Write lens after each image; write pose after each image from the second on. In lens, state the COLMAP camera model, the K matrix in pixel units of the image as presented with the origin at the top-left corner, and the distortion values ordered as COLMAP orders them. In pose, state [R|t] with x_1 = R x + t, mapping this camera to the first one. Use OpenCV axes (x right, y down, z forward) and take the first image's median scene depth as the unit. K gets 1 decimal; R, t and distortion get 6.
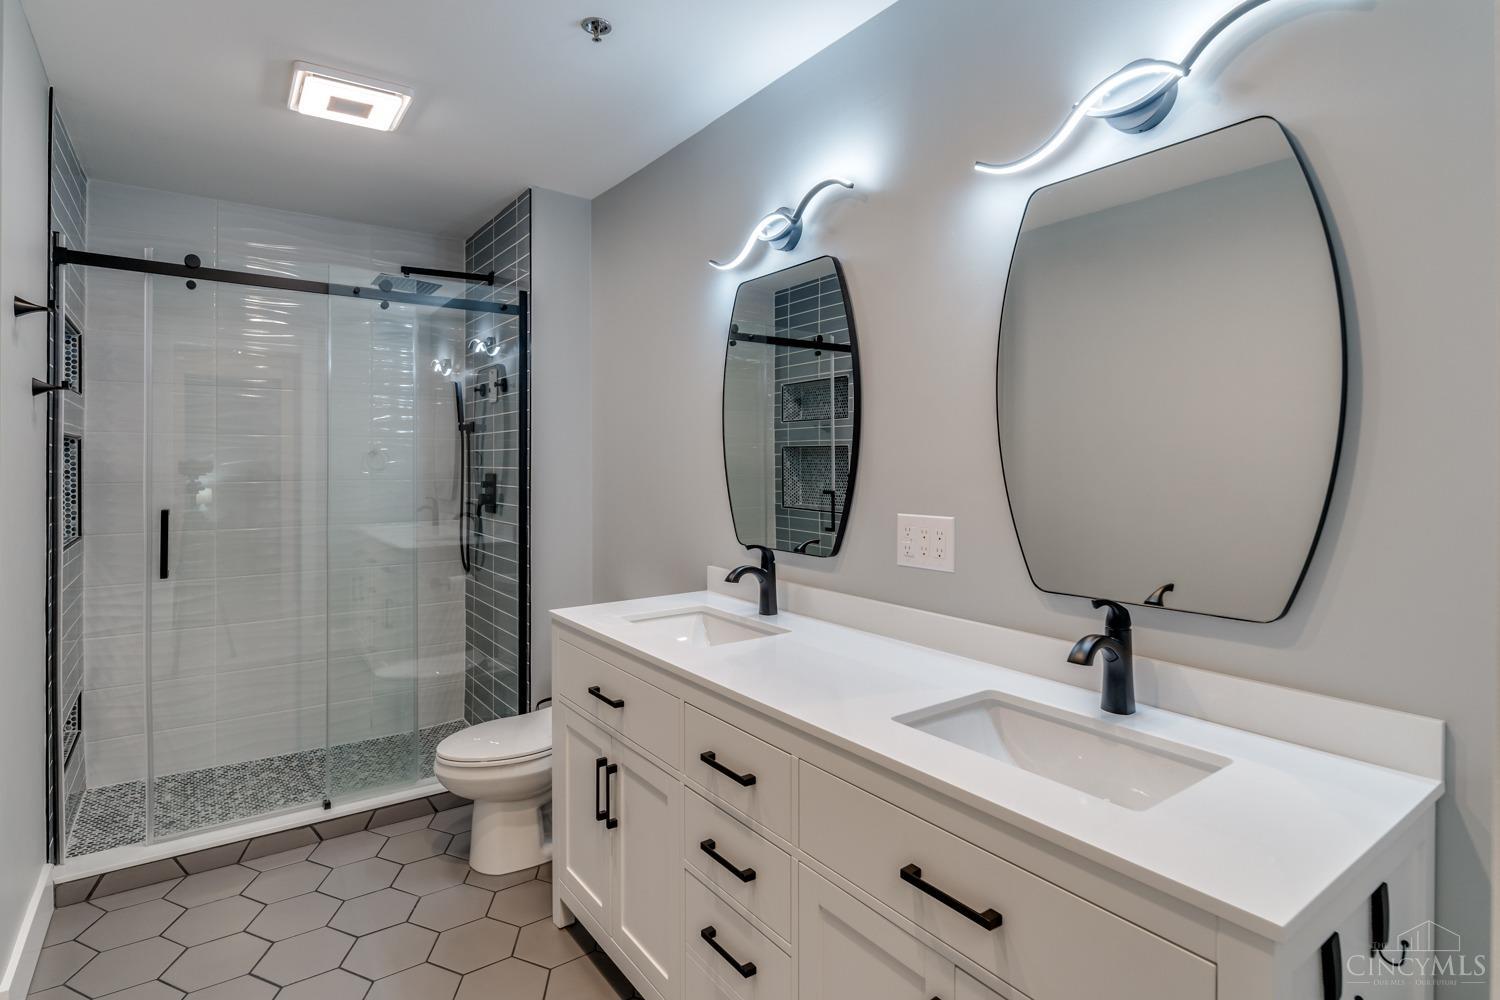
lens RADIAL K [[767.5, 0, 743.7], [0, 767.5, 486.6], [0, 0, 1]] dist [-0.000238, 0.003164]
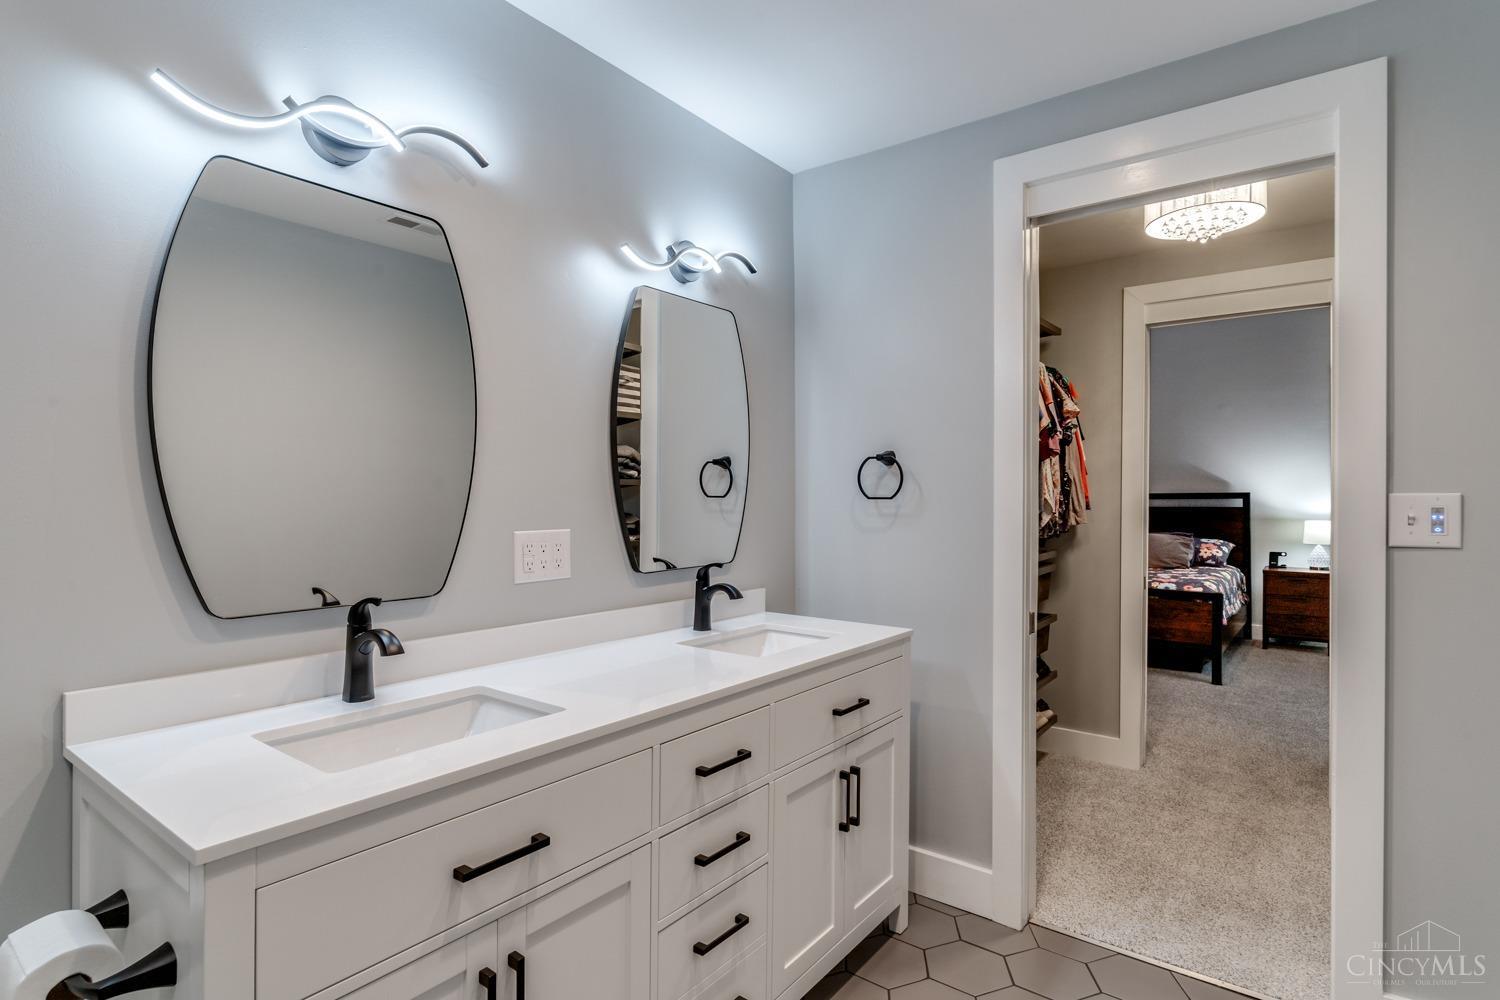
lens RADIAL K [[767.5, 0, 745.1], [0, 767.5, 492.1], [0, 0, 1]] dist [-0.000238, 0.003164]
pose [[-0.289924, -0.005518, 0.957034, -0.890534], [0.020862, 0.999709, 0.012084, -0.023886], [-0.956822, 0.023469, -0.289725, 1.065632]]
